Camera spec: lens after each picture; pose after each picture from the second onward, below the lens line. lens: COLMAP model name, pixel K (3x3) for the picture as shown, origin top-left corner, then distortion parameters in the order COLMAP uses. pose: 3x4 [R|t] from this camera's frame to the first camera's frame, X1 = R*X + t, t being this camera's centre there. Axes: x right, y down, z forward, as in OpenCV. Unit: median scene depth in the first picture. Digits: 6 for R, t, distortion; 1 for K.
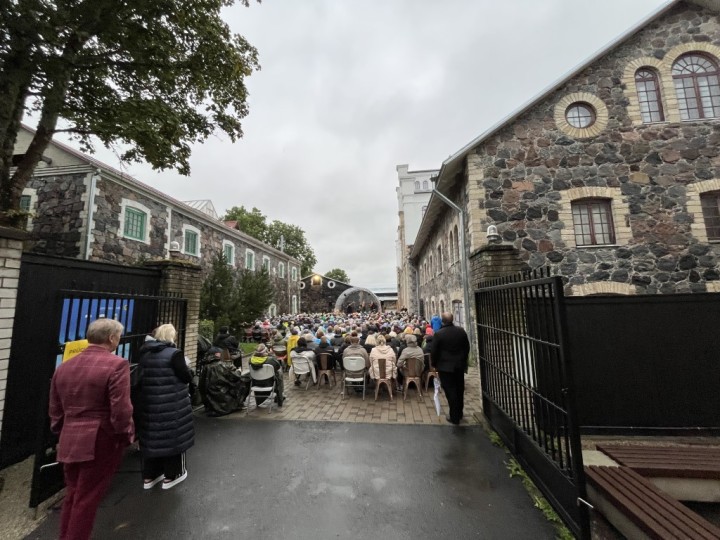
lens RADIAL K [[292.1, 0, 359.1], [0, 292.1, 270.5], [0, 0, 1]] dist [-0.001744, -0.000339]
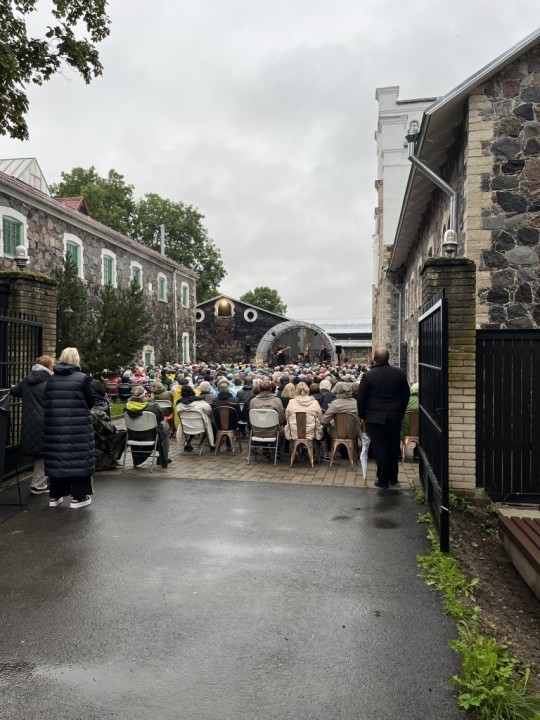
lens RADIAL K [[543.5, 0, 266.5], [0, 543.5, 367.0], [0, 0, 1]] dist [0.074488, -0.101154]
pose [[0.997225, 0.026286, -0.069658, 0.053200], [-0.016344, 0.990069, 0.139626, 0.000116], [0.072636, -0.138100, 0.987751, -0.215699]]
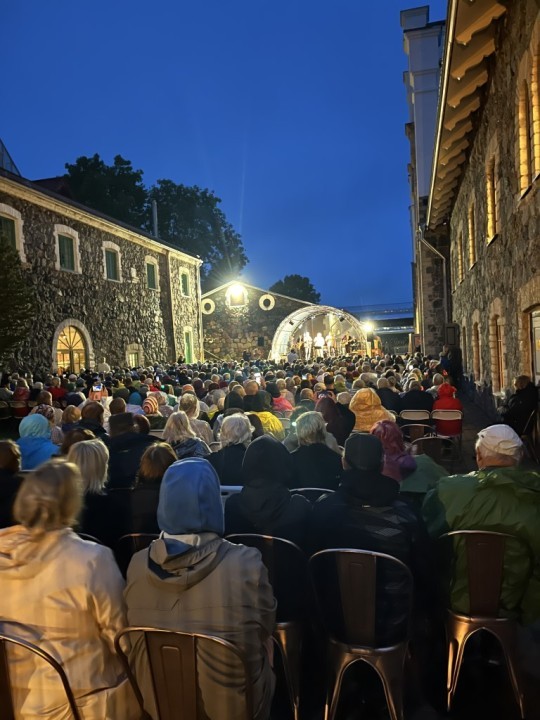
lens RADIAL K [[543.2, 0, 270.0], [0, 543.2, 360.0], [0, 0, 1]] dist [0.075471, -0.107161]
pose [[0.989322, -0.022904, -0.143933, 0.170224], [0.042992, 0.989493, 0.138042, 0.082586], [0.139259, -0.142756, 0.979912, 0.476210]]
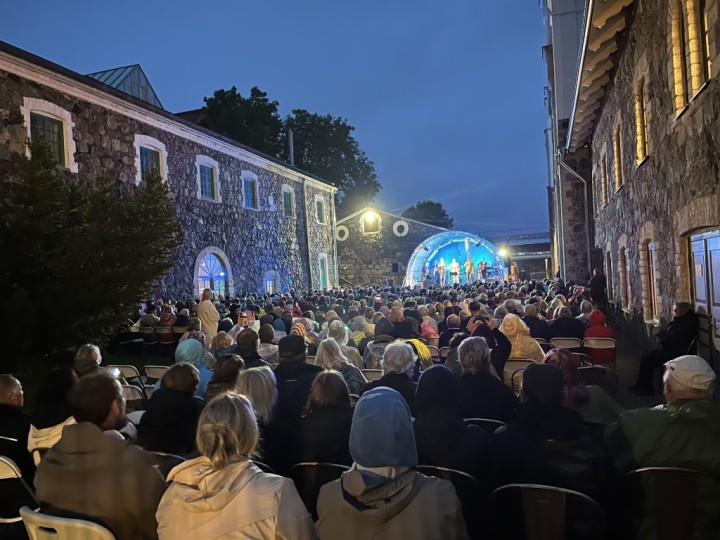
lens RADIAL K [[542.4, 0, 361.6], [0, 542.4, 274.2], [0, 0, 1]] dist [0.076968, -0.108291]
pose [[0.976211, -0.028950, -0.214882, 0.149965], [0.054197, 0.992168, 0.112544, 0.082090], [0.209941, -0.121513, 0.970134, 0.477187]]
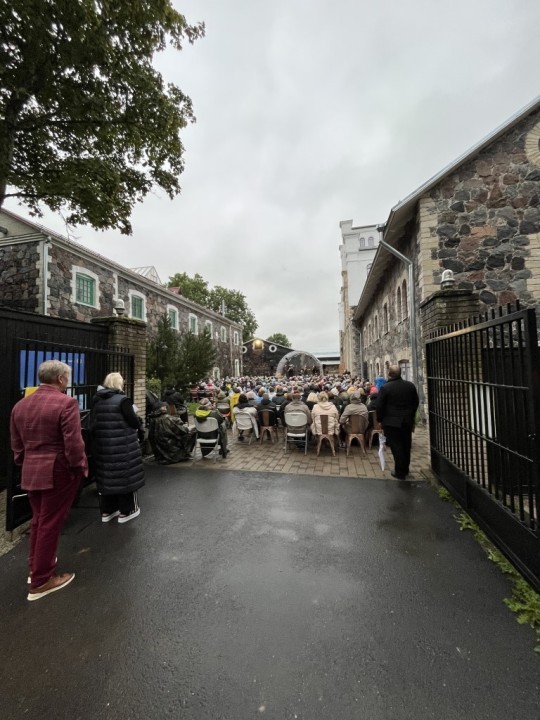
lens RADIAL K [[291.9, 0, 270.5], [0, 291.9, 360.3], [0, 0, 1]] dist [-0.002355, 0.000003]
pose [[0.994671, -0.005402, -0.102957, 0.000127], [0.014026, 0.996432, 0.083225, 0.021636], [0.102140, -0.084226, 0.991198, 0.012307]]
